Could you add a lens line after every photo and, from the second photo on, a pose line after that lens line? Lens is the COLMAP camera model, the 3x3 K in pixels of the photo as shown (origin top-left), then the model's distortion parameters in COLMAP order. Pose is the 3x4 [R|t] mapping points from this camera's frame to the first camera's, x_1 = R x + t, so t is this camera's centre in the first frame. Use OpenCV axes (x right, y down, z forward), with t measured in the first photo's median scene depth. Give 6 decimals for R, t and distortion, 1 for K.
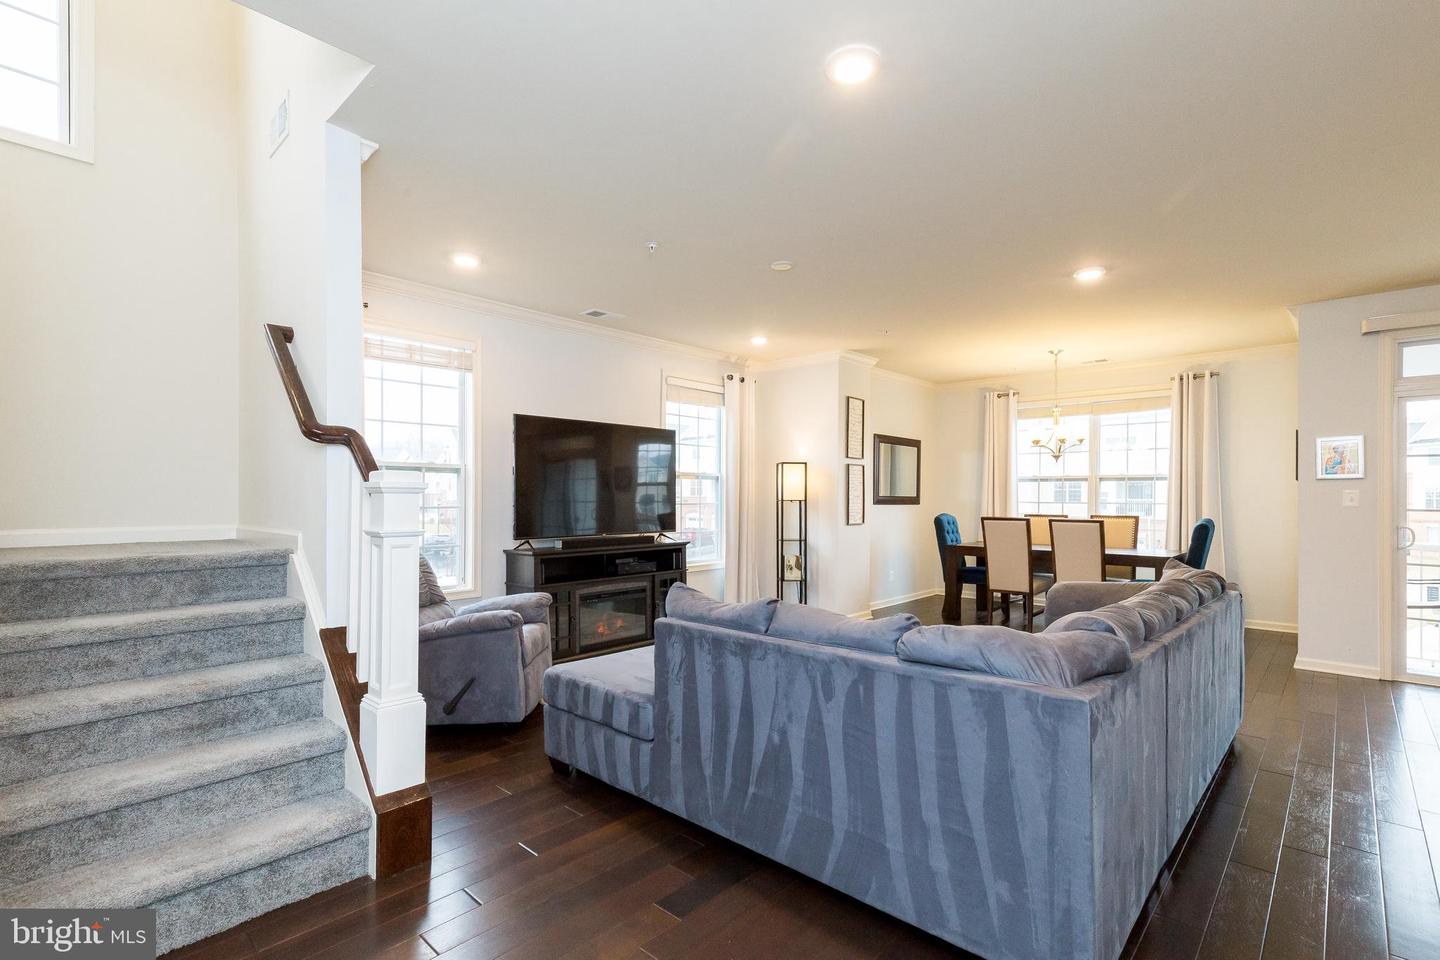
lens RADIAL K [[678.4, 0, 729.6], [0, 678.4, 499.8], [0, 0, 1]] dist [0.009474, 0.000339]
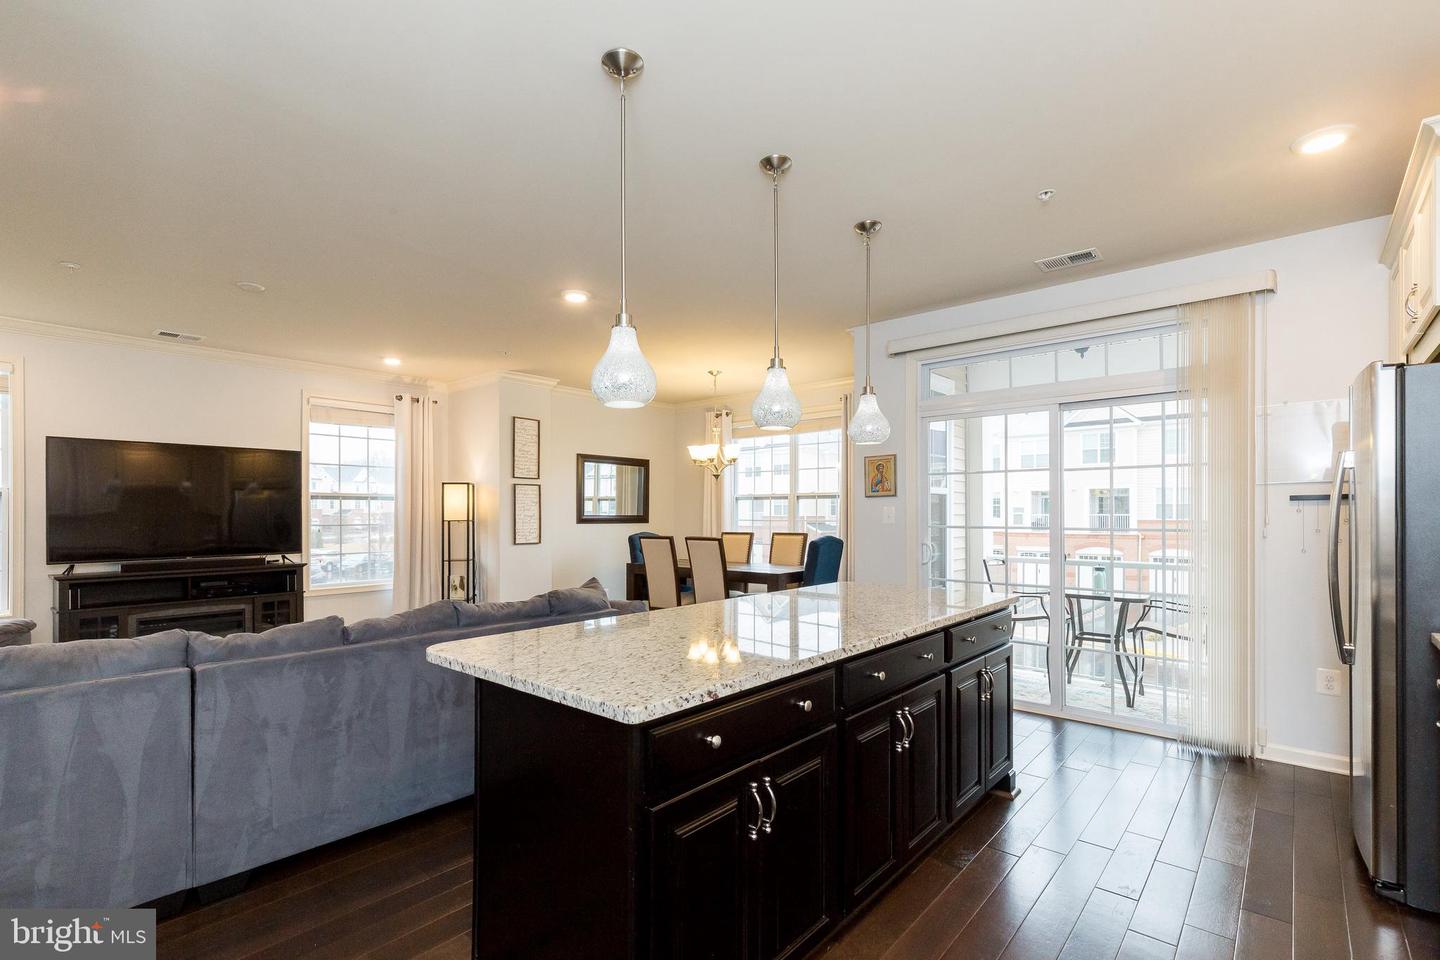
lens RADIAL K [[669.7, 0, 734.3], [0, 669.7, 512.6], [0, 0, 1]] dist [0.002368, -0.000147]
pose [[0.999308, -0.007283, 0.036475, 0.462980], [0.007487, 0.999957, -0.005465, -0.002414], [-0.036433, 0.005734, 0.999320, -0.004969]]
